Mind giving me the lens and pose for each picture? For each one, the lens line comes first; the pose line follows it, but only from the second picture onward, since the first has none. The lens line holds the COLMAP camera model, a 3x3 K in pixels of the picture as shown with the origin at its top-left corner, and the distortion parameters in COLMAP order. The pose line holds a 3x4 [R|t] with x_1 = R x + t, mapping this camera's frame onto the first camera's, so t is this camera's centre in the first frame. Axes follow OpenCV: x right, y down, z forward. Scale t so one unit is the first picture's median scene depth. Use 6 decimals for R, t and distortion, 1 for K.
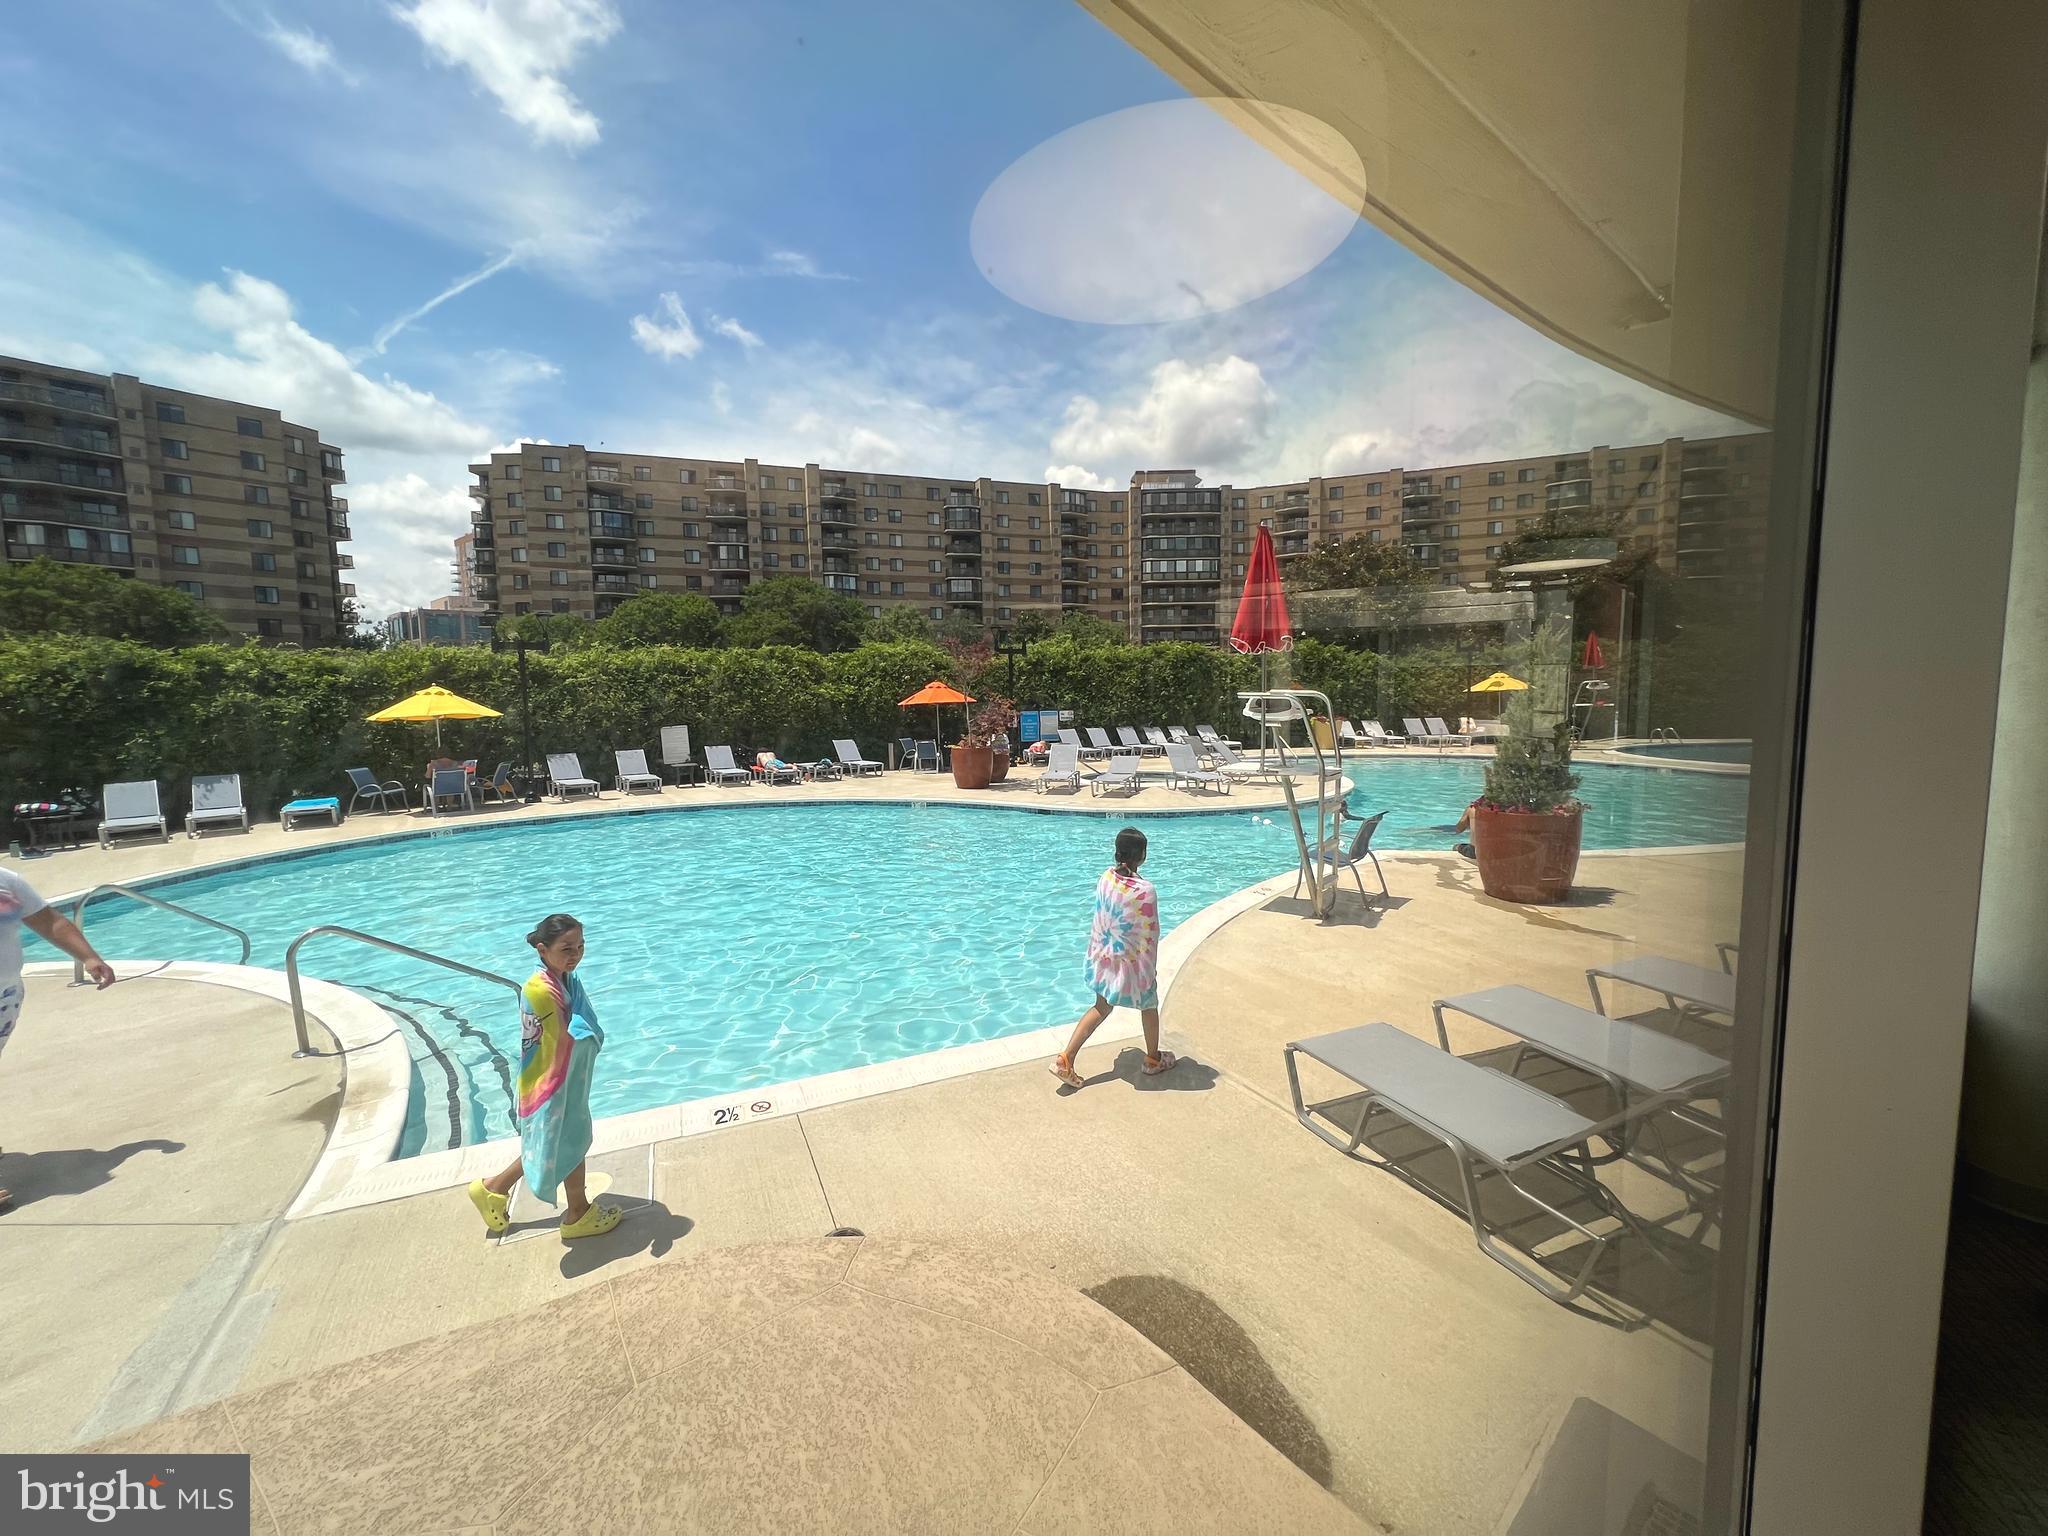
lens RADIAL K [[821.7, 0, 1024.9], [0, 821.7, 767.6], [0, 0, 1]] dist [-0.003729, -0.000459]
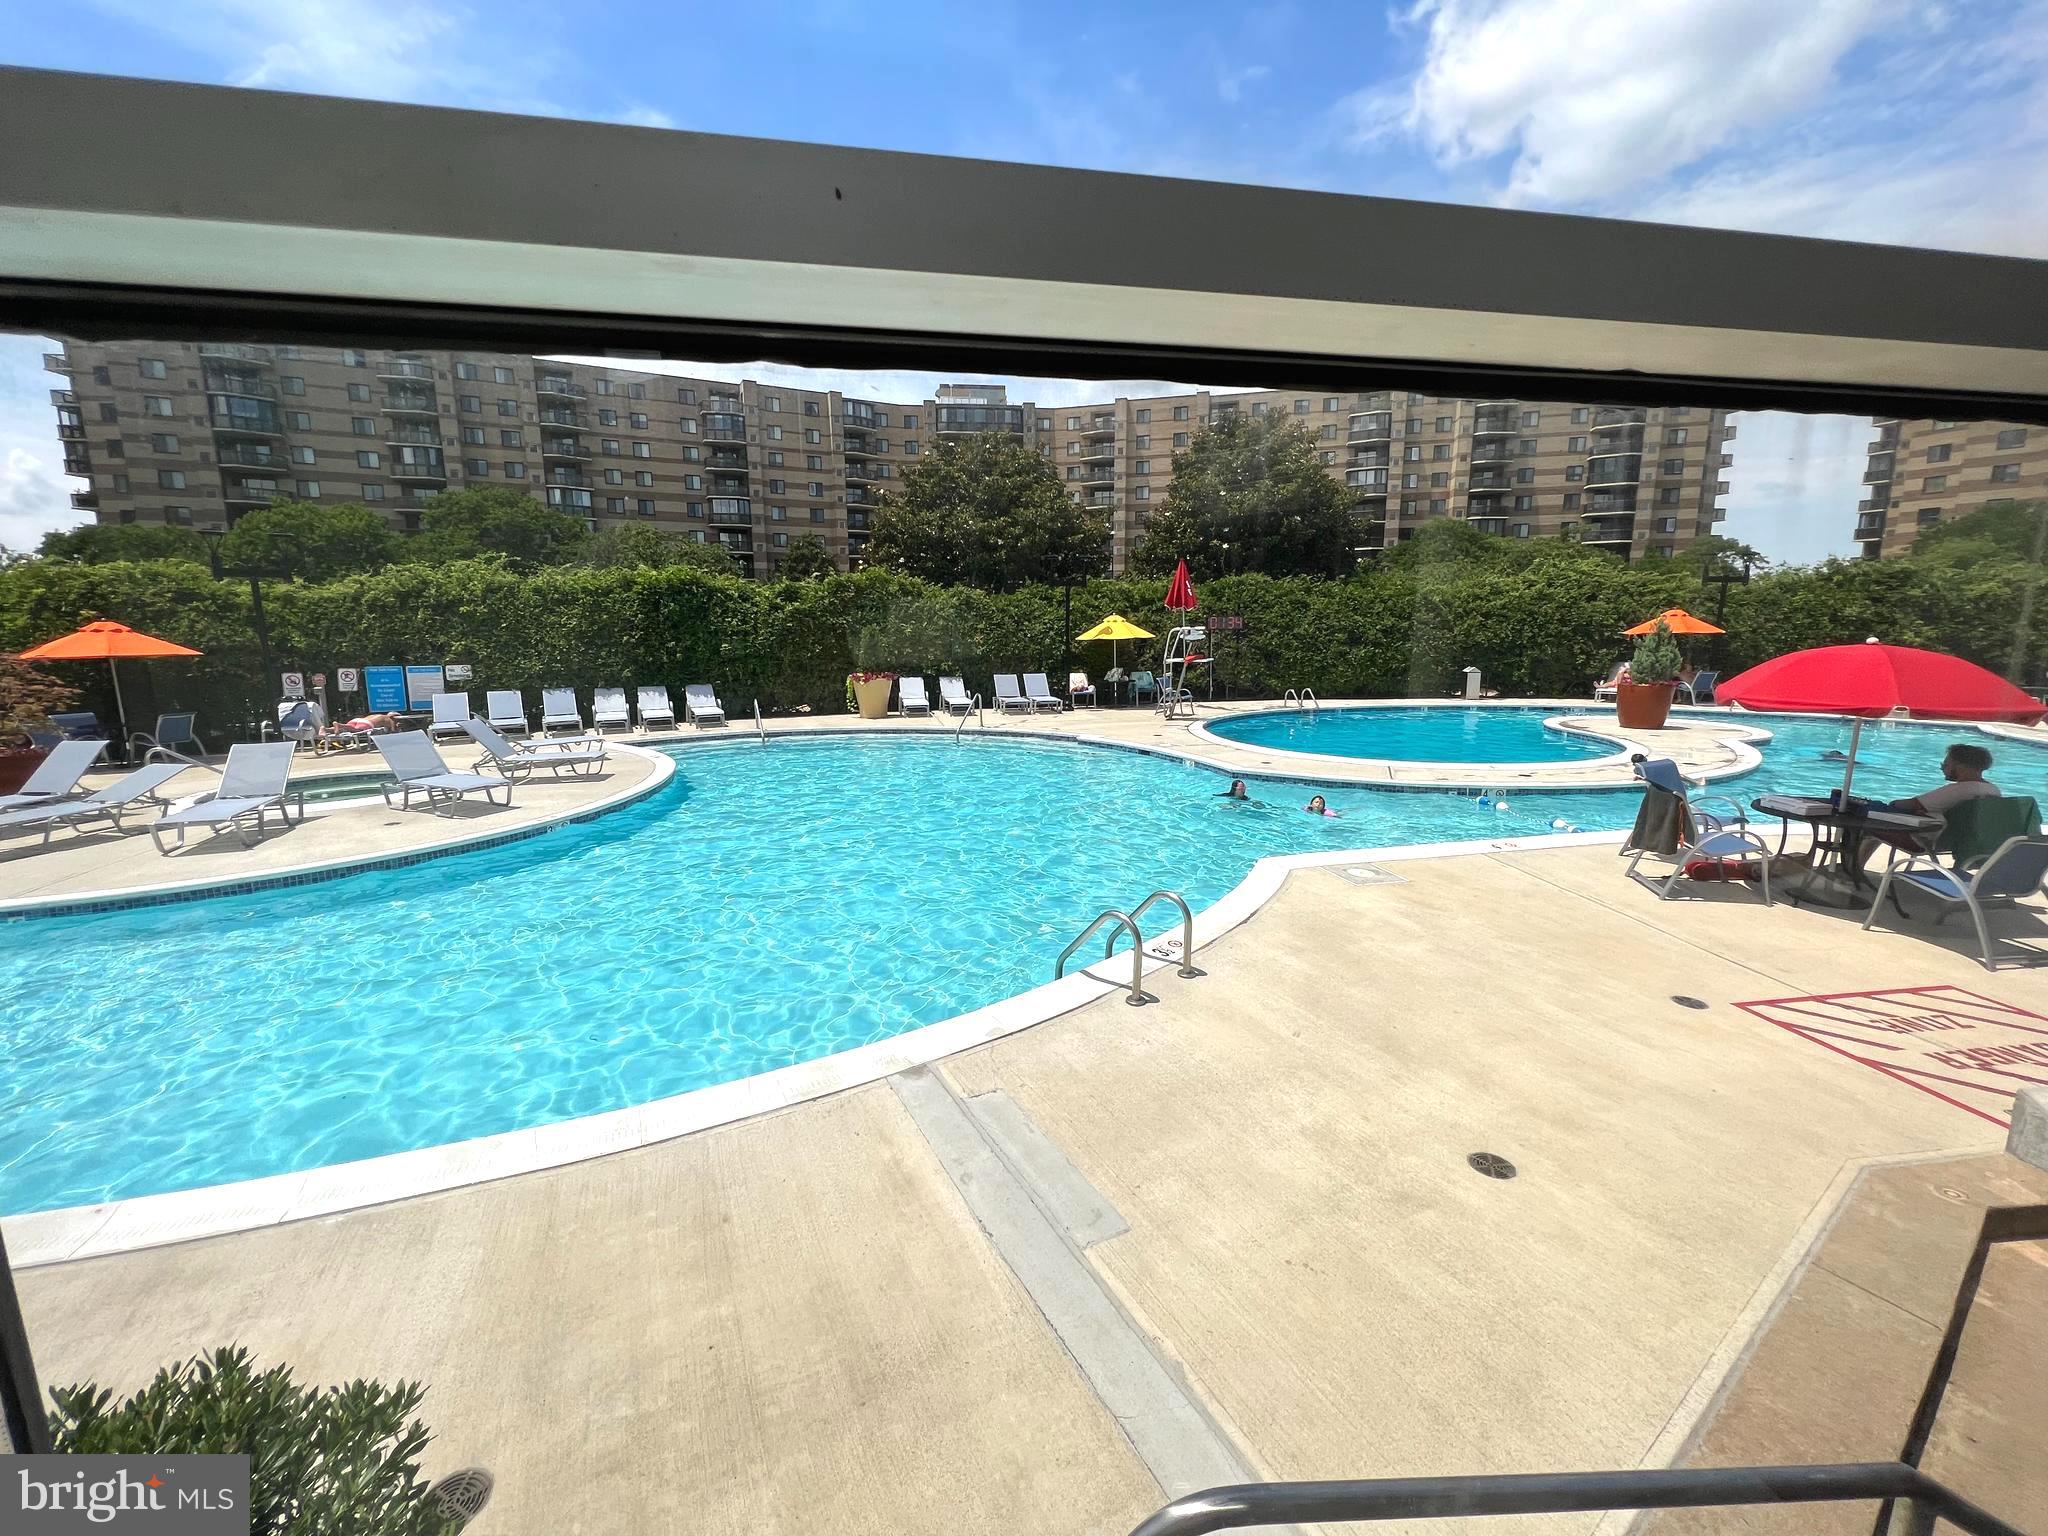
lens RADIAL K [[821.7, 0, 1023.9], [0, 821.7, 763.8], [0, 0, 1]] dist [-0.003729, -0.000459]
pose [[0.990447, -0.013392, 0.137242, 0.119428], [0.003472, 0.997379, 0.072264, -0.010311], [-0.137850, -0.071098, 0.987898, 0.076216]]
